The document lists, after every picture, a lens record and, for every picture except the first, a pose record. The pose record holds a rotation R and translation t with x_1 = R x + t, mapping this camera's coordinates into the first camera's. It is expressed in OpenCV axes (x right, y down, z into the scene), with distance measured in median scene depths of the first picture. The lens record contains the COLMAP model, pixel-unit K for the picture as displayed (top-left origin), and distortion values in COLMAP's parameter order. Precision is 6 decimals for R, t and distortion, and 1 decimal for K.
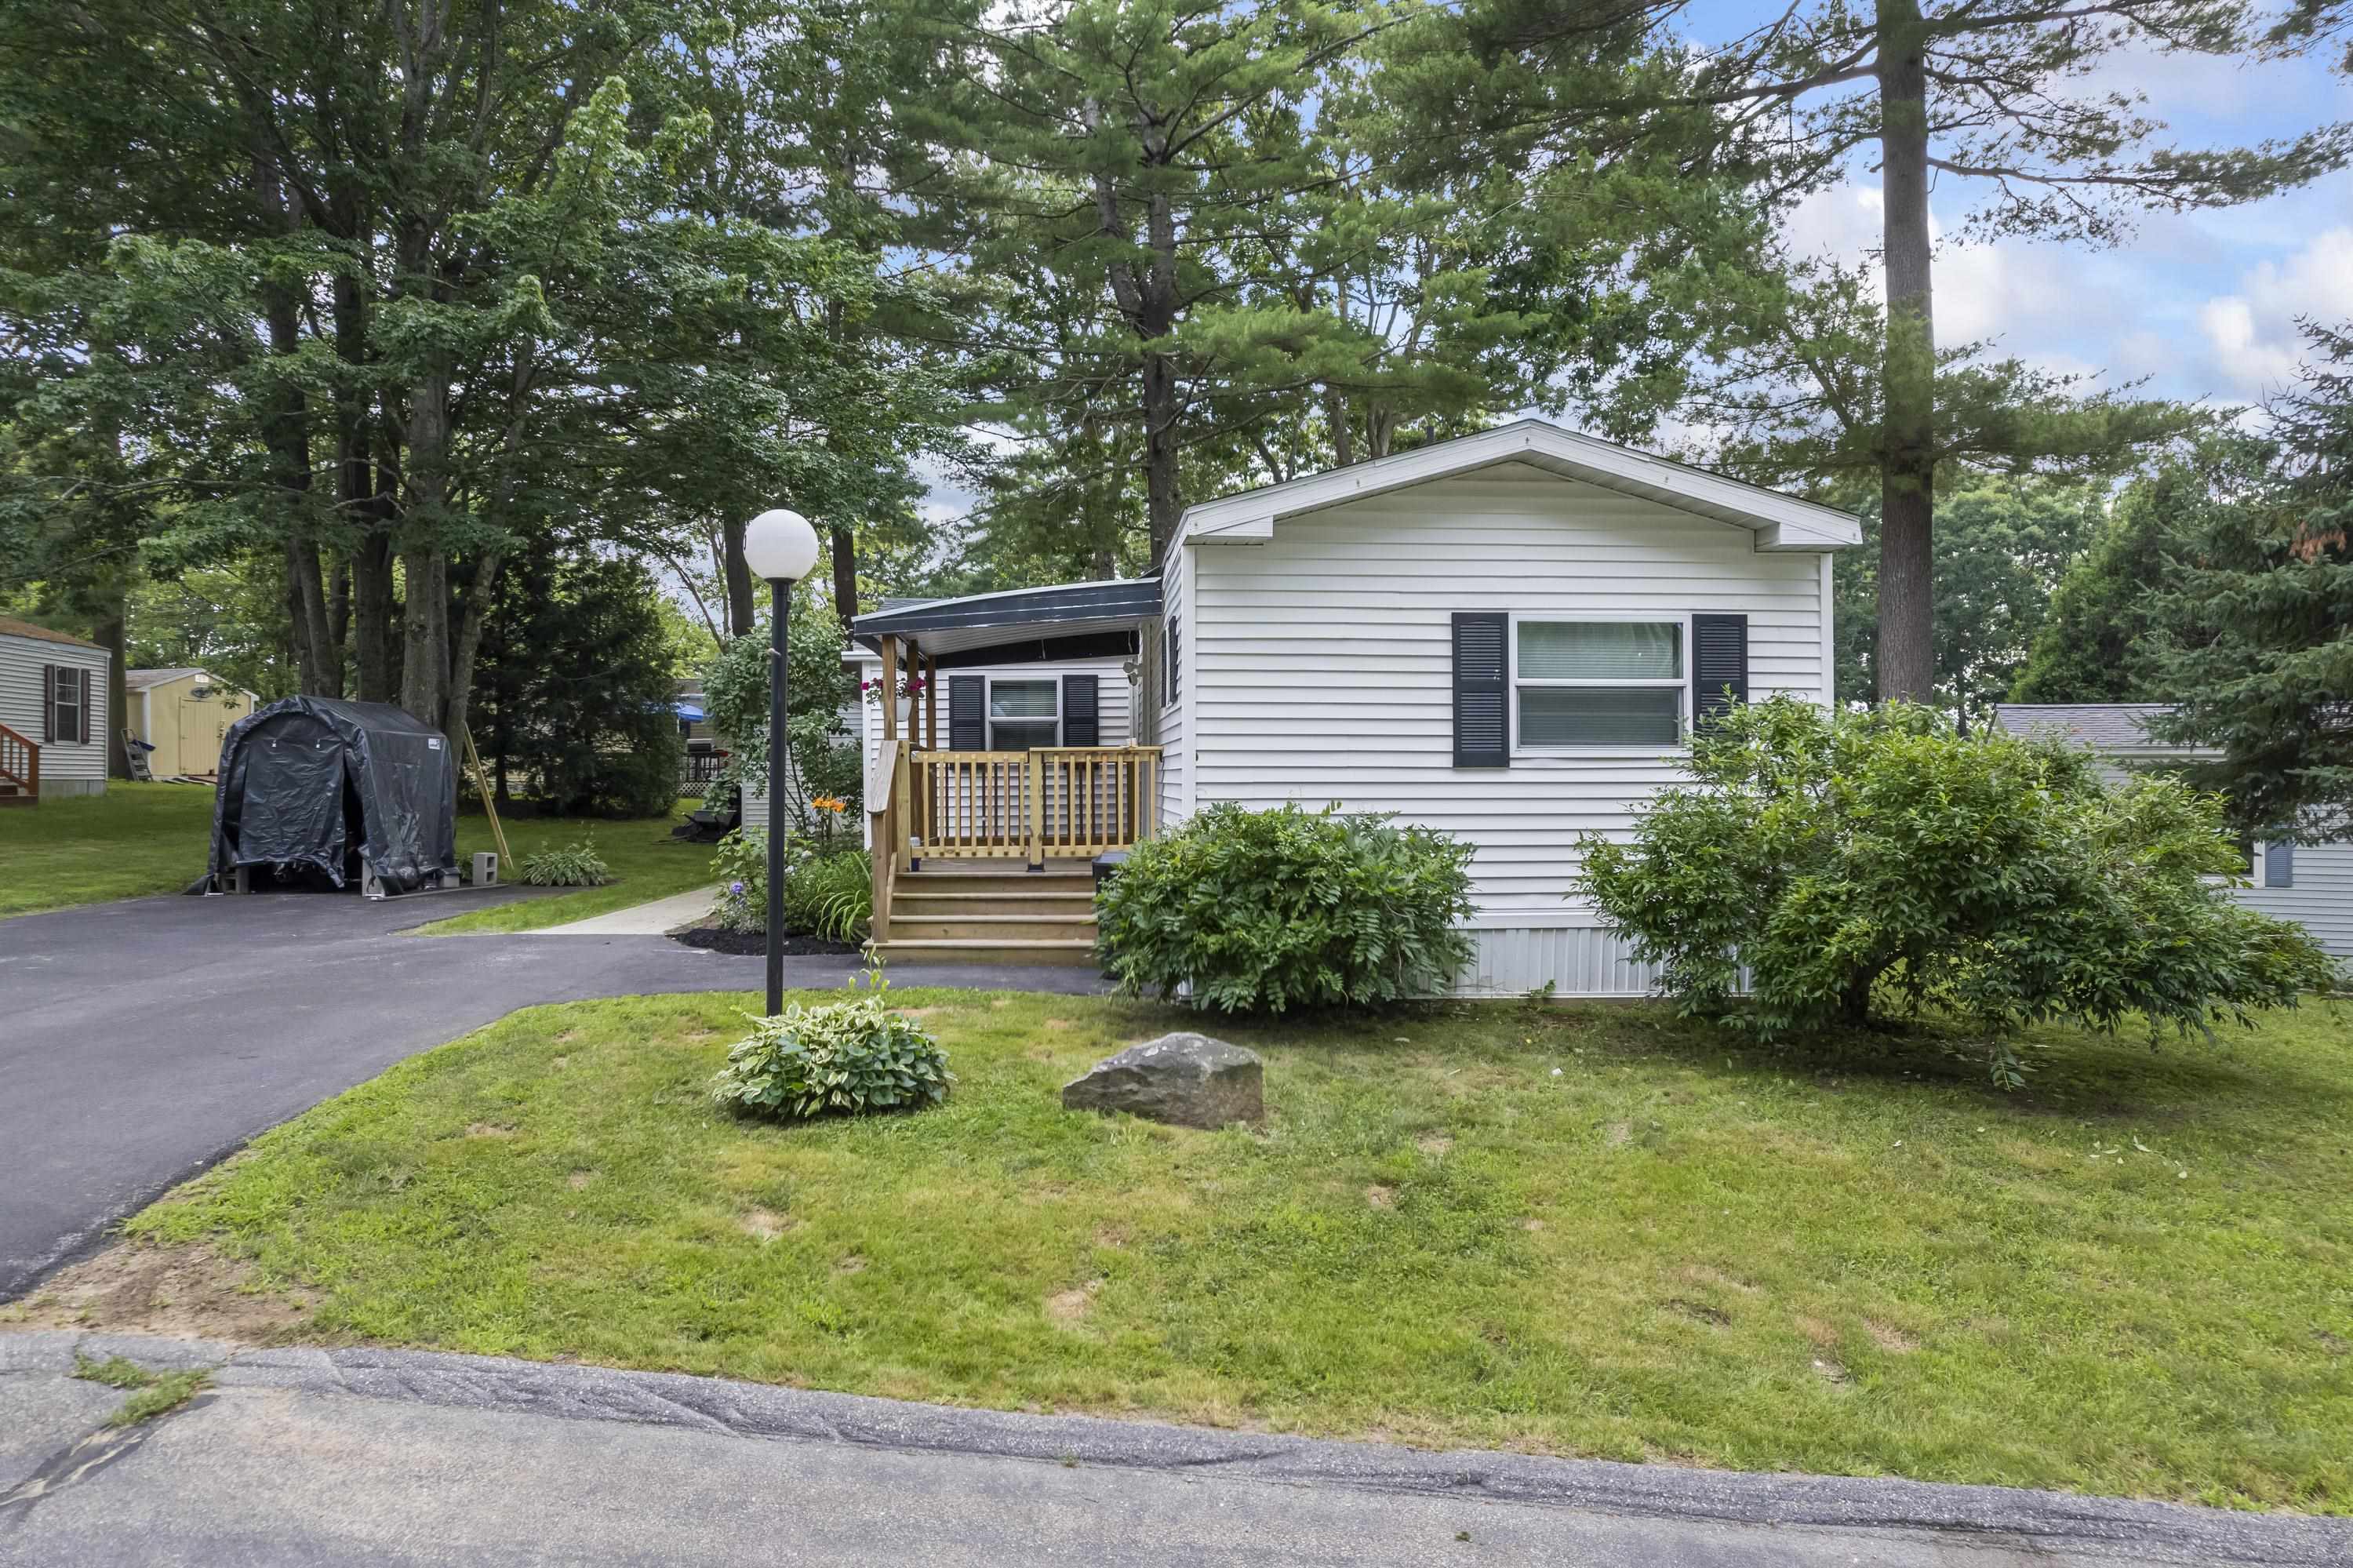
lens RADIAL K [[1512.0, 0, 1180.3], [0, 1512.0, 779.6], [0, 0, 1]] dist [-0.033464, 0.027880]
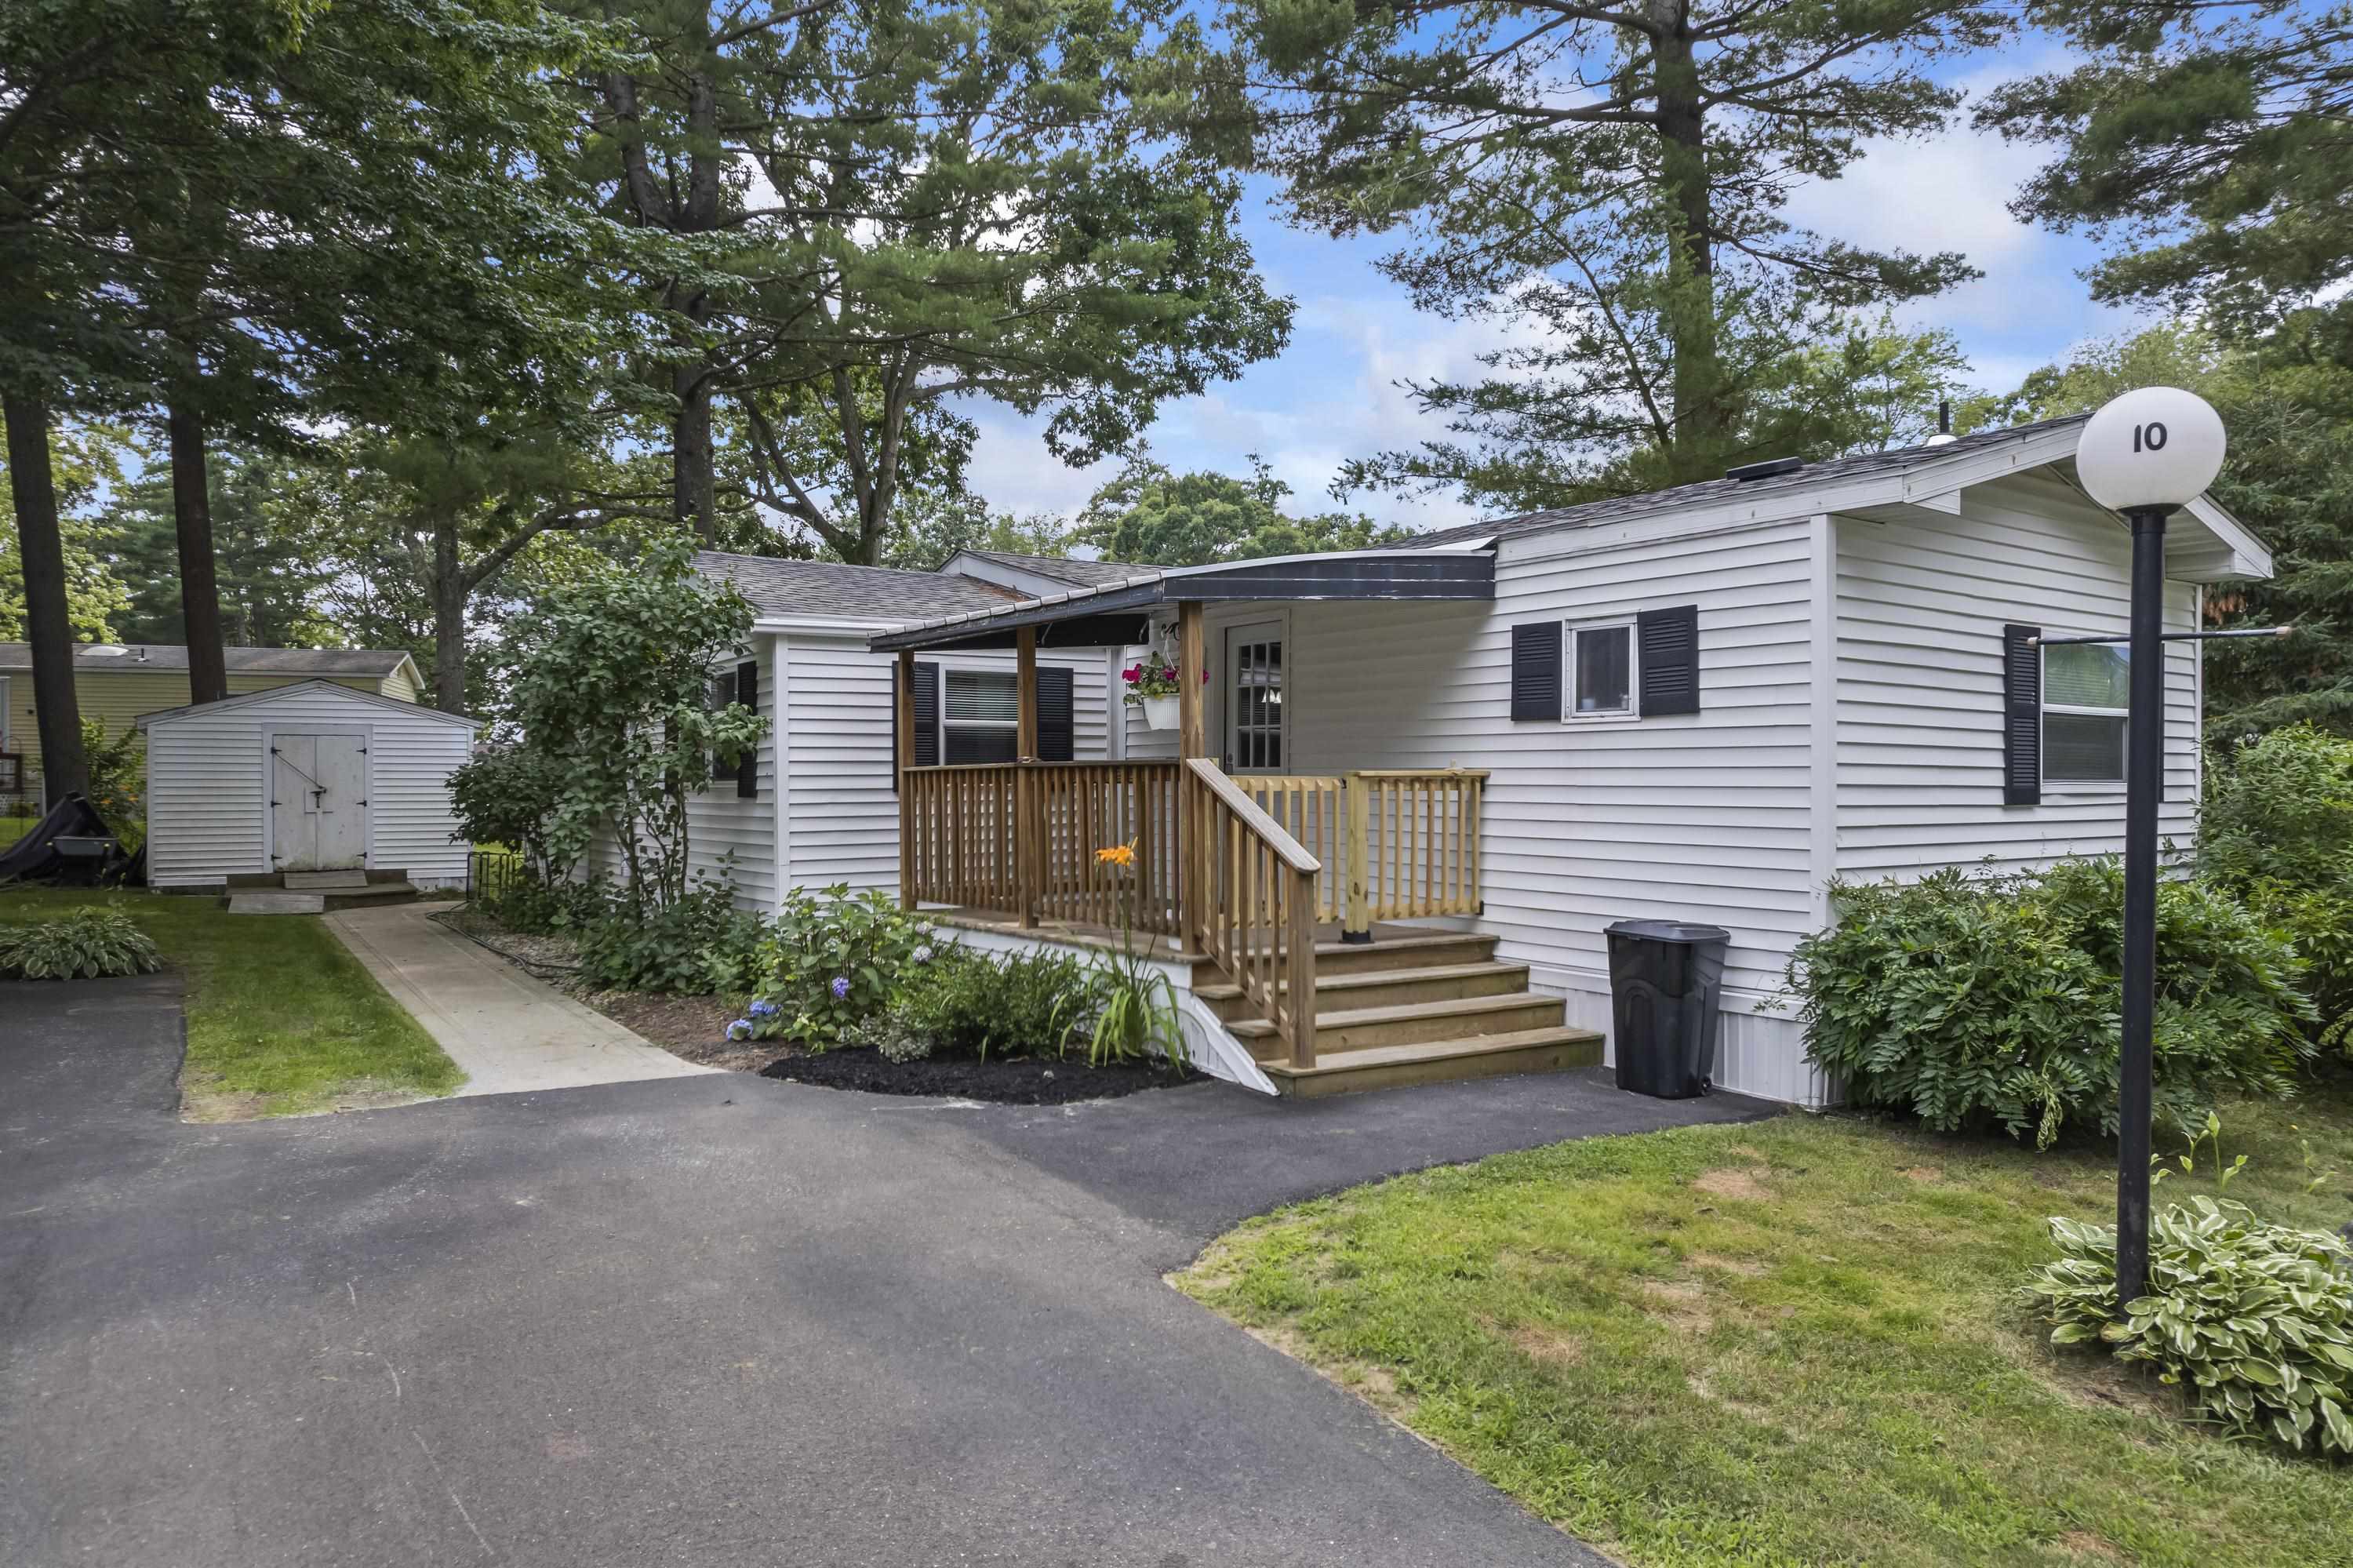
lens RADIAL K [[1512.0, 0, 1178.1], [0, 1512.0, 784.1], [0, 0, 1]] dist [-0.033464, 0.027880]
pose [[0.858344, 0.006512, 0.513033, -0.544767], [-0.006676, 0.999977, -0.001524, -0.013177], [-0.513031, -0.002117, 0.858368, 0.426331]]
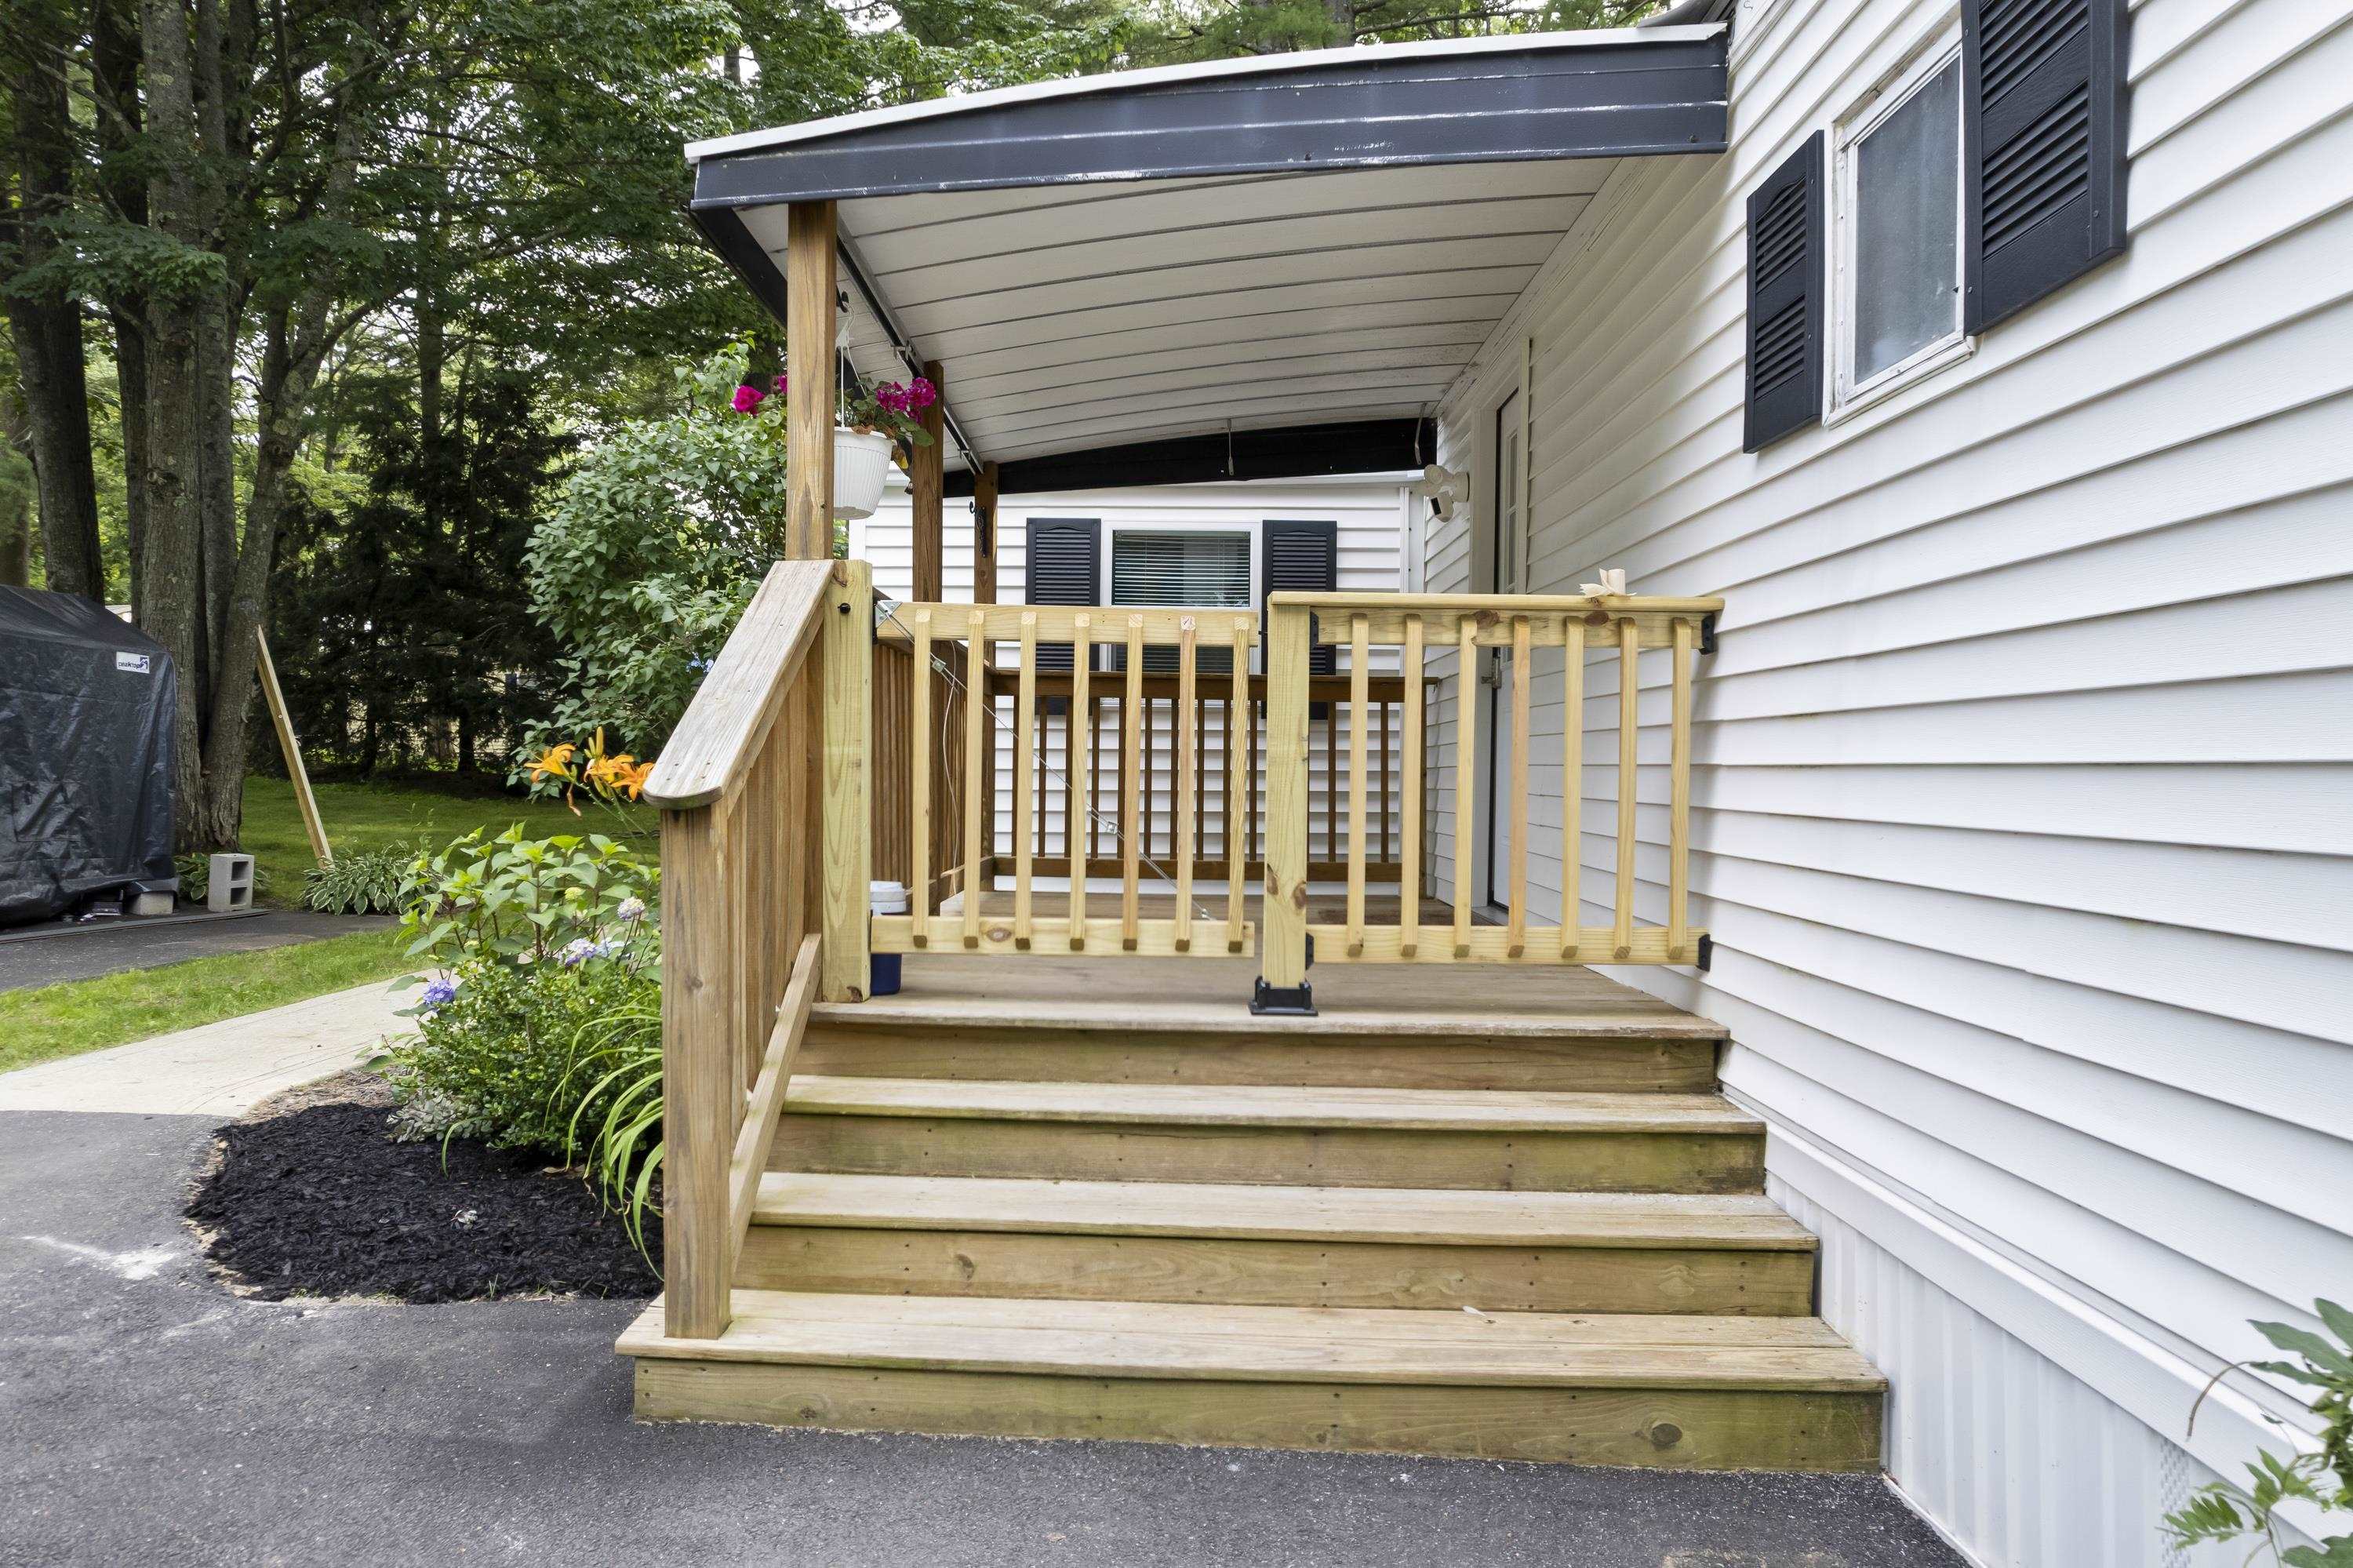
lens RADIAL K [[1512.0, 0, 1161.6], [0, 1512.0, 787.2], [0, 0, 1]] dist [-0.033464, 0.027880]
pose [[0.997006, 0.021338, -0.074326, -0.098019], [-0.020512, 0.999719, 0.011860, 0.013761], [0.074559, -0.010300, 0.997163, 0.703409]]
